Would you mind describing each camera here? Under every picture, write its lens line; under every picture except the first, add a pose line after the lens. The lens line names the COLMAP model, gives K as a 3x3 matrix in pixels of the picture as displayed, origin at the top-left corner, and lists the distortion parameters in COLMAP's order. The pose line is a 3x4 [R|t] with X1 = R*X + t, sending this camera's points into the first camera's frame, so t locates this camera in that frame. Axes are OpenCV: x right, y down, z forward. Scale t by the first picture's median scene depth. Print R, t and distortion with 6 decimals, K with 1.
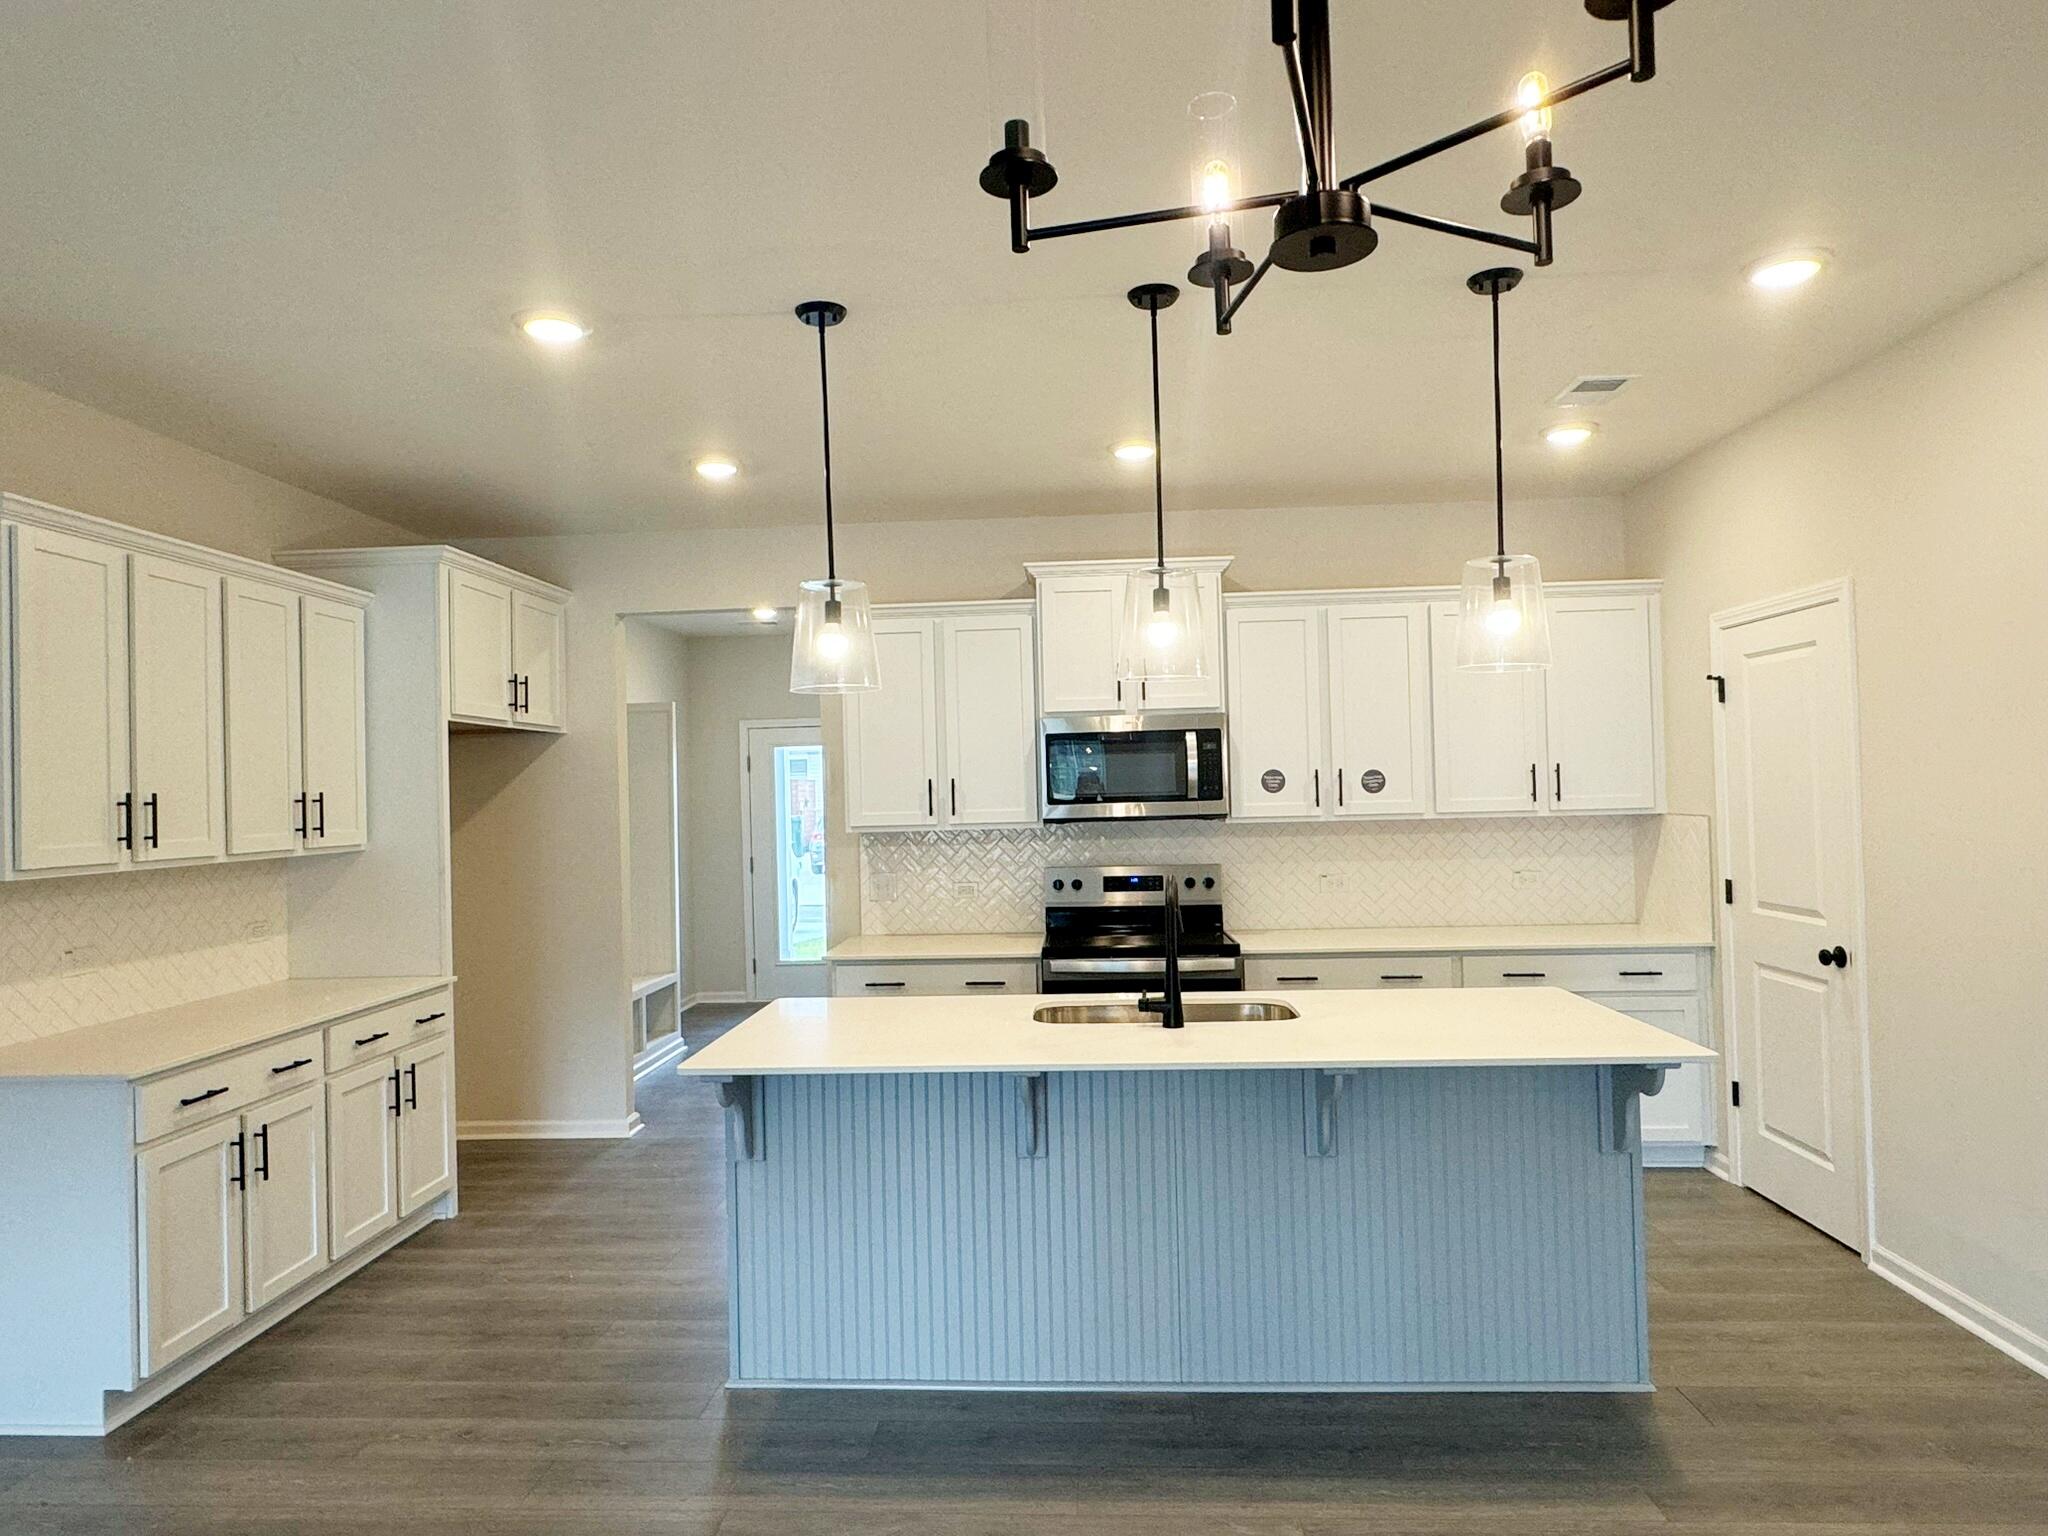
lens RADIAL K [[1244.6, 0, 1024.0], [0, 1244.6, 768.0], [0, 0, 1]] dist [0.000475, -0.000115]
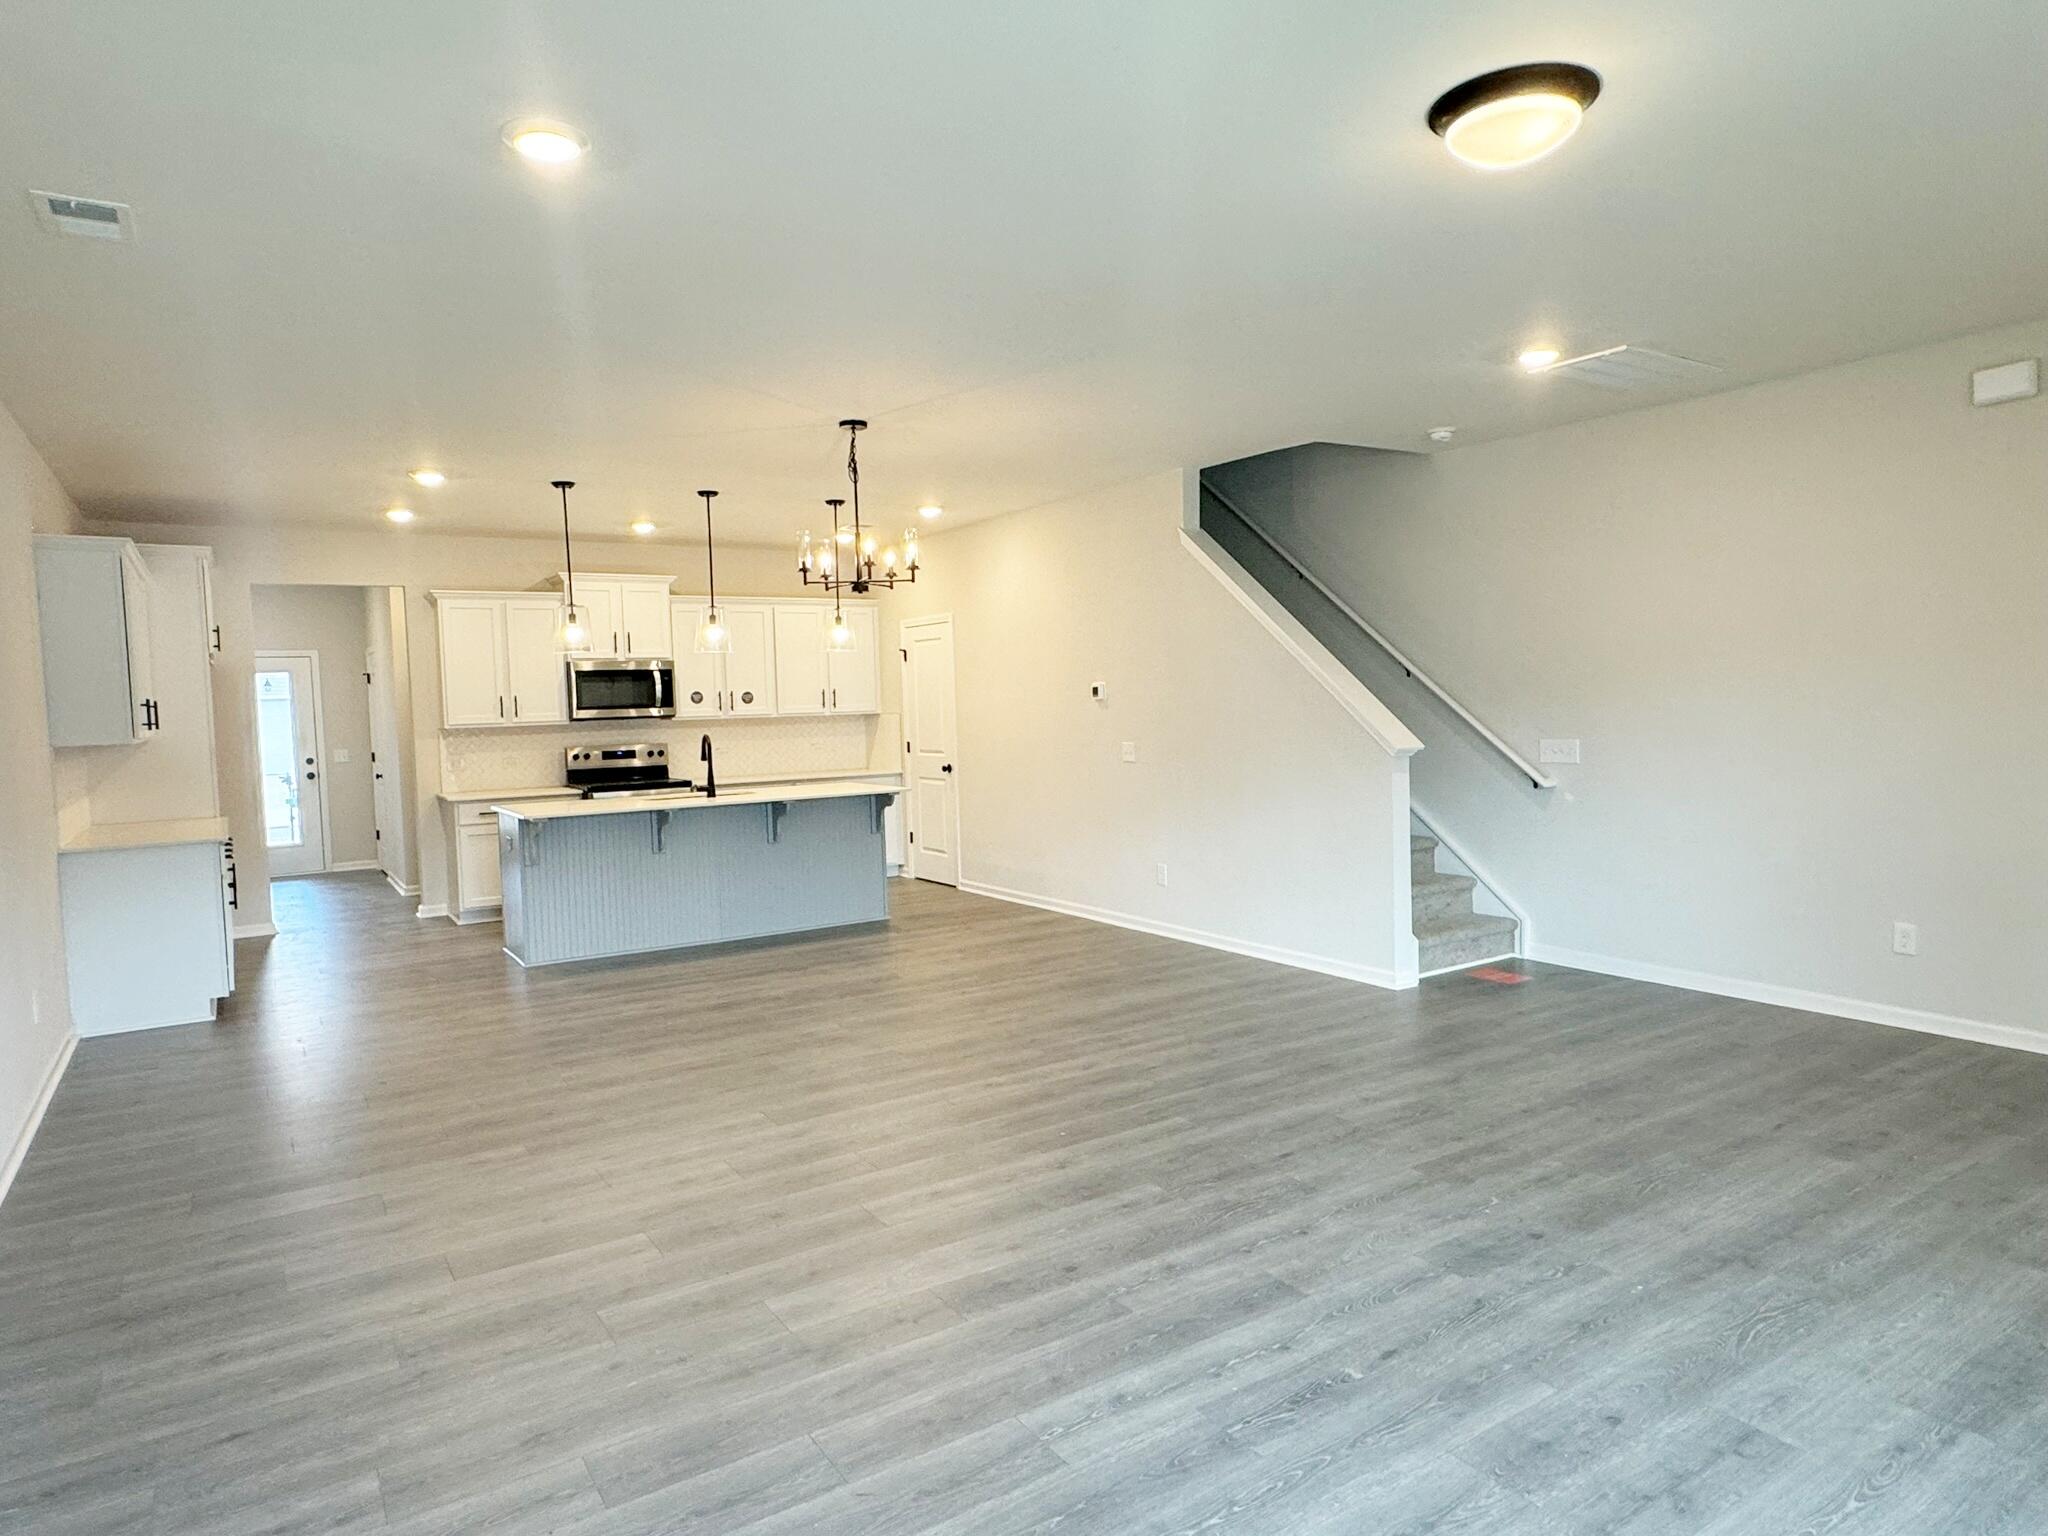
lens RADIAL K [[1218.0, 0, 1024.0], [0, 1218.0, 768.0], [0, 0, 1]] dist [-0.004789, 0.000942]
pose [[0.809310, -0.031405, 0.586541, -0.529590], [-0.002061, 0.998412, 0.056302, 0.013389], [-0.587378, -0.046774, 0.807960, -0.857372]]
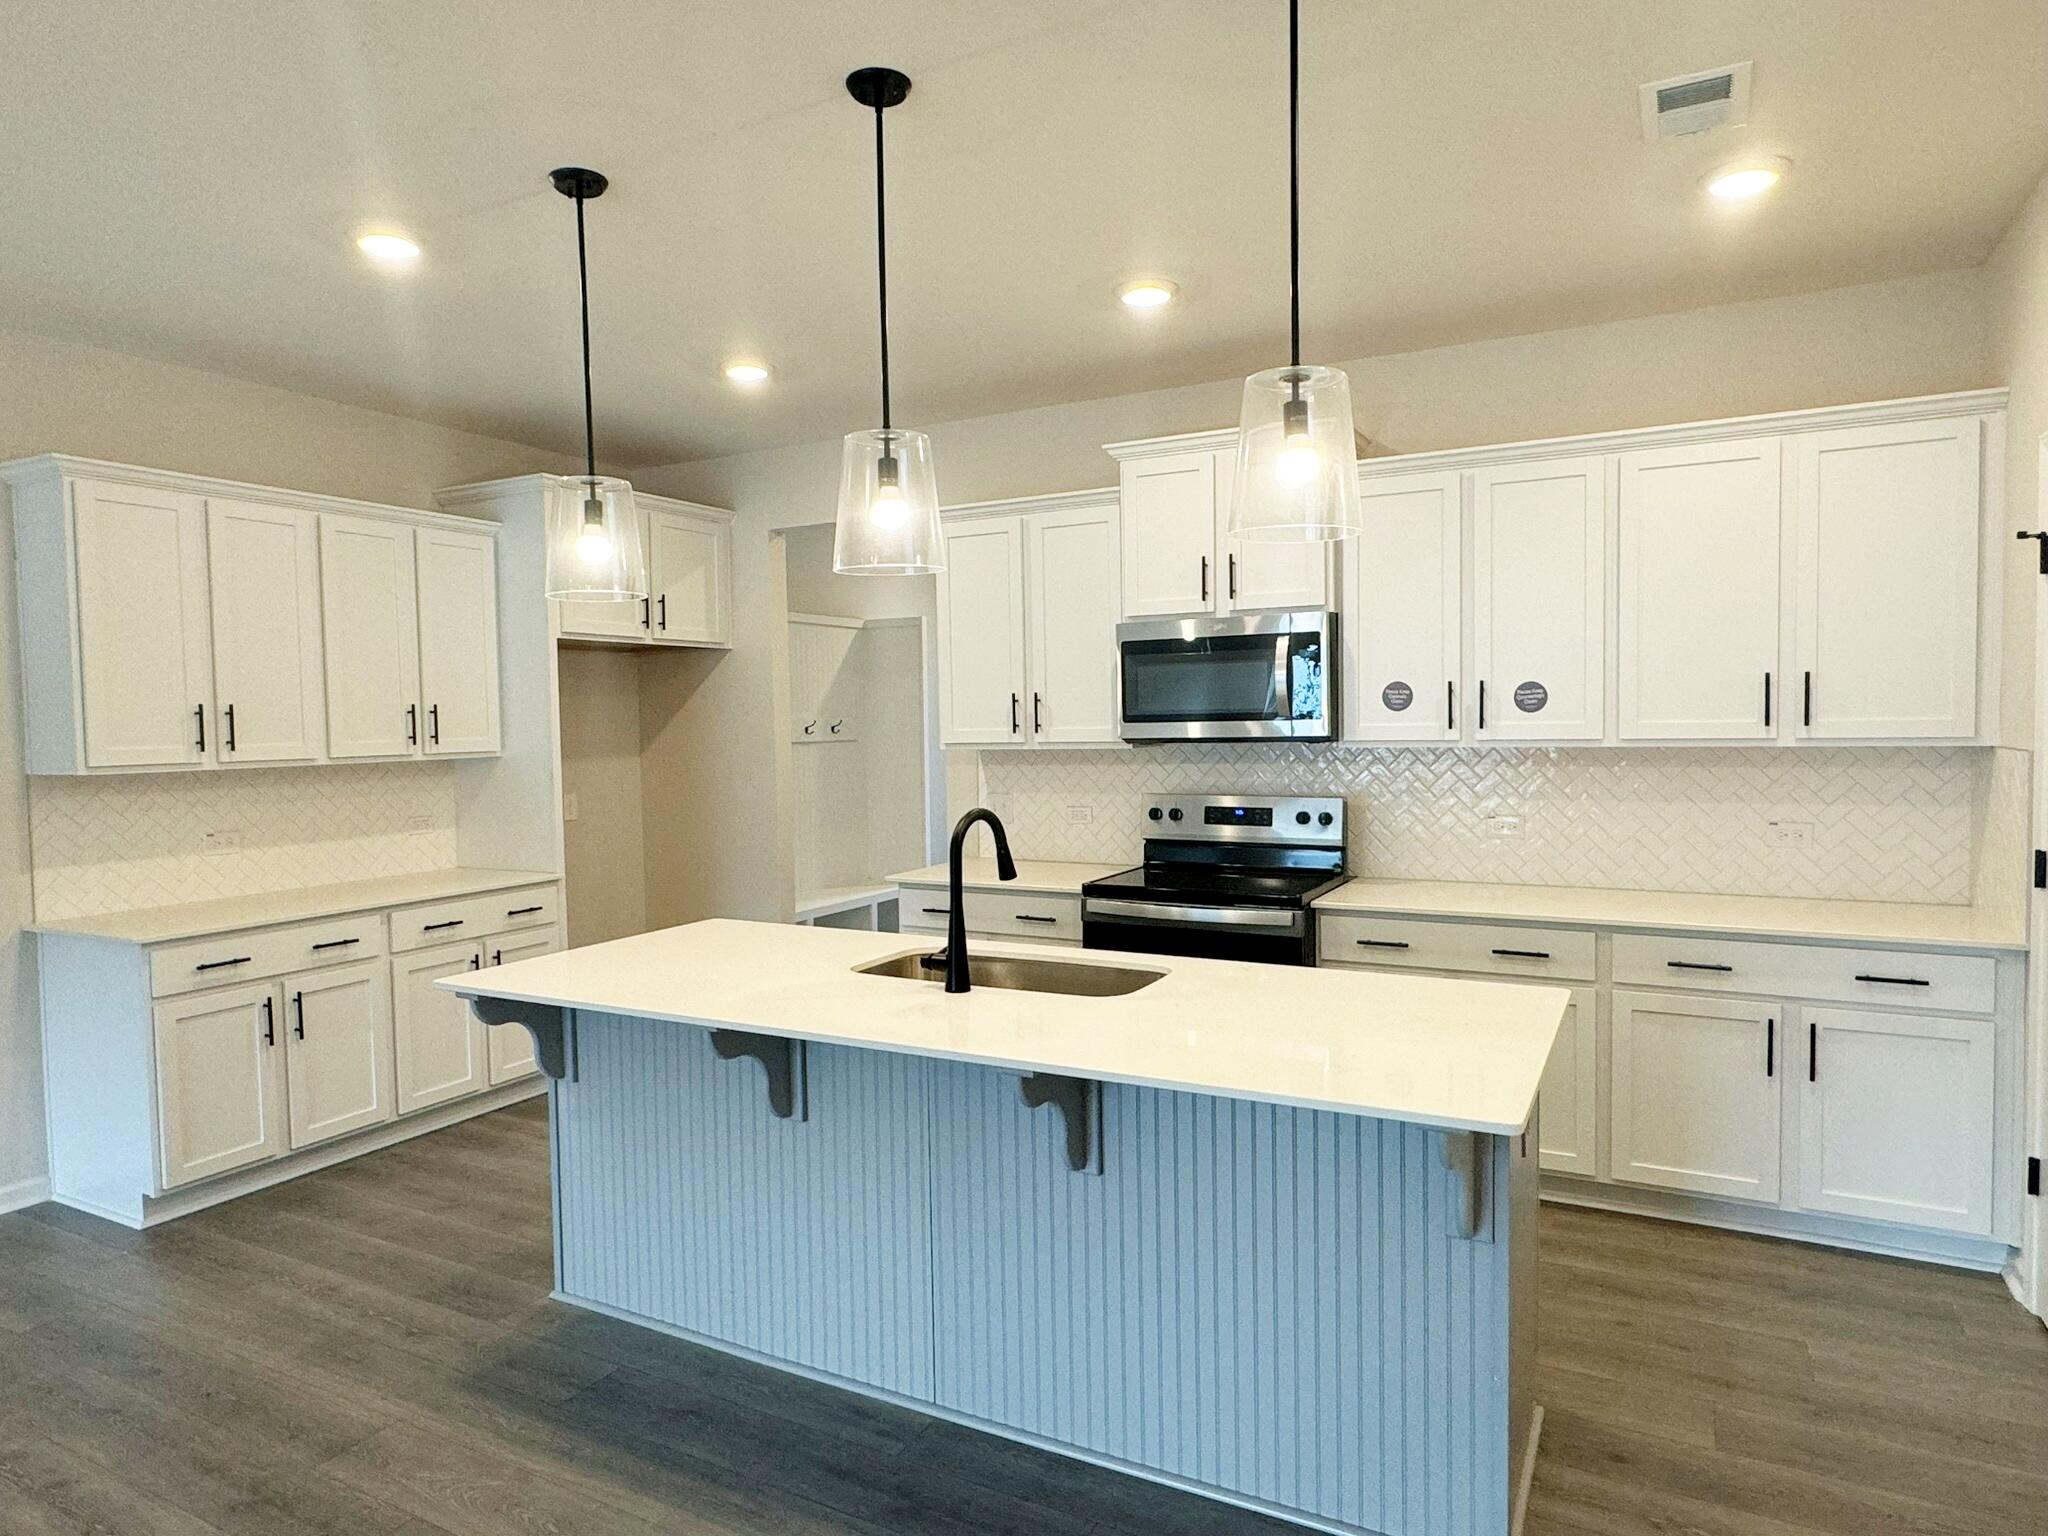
lens RADIAL K [[1239.7, 0, 1011.7], [0, 1239.7, 769.2], [0, 0, 1]] dist [0.000693, -0.001791]
pose [[0.903417, 0.027210, -0.427898, 0.350812], [0.002656, 0.997610, 0.069047, 0.001877], [0.428754, -0.063515, 0.901186, 0.192356]]
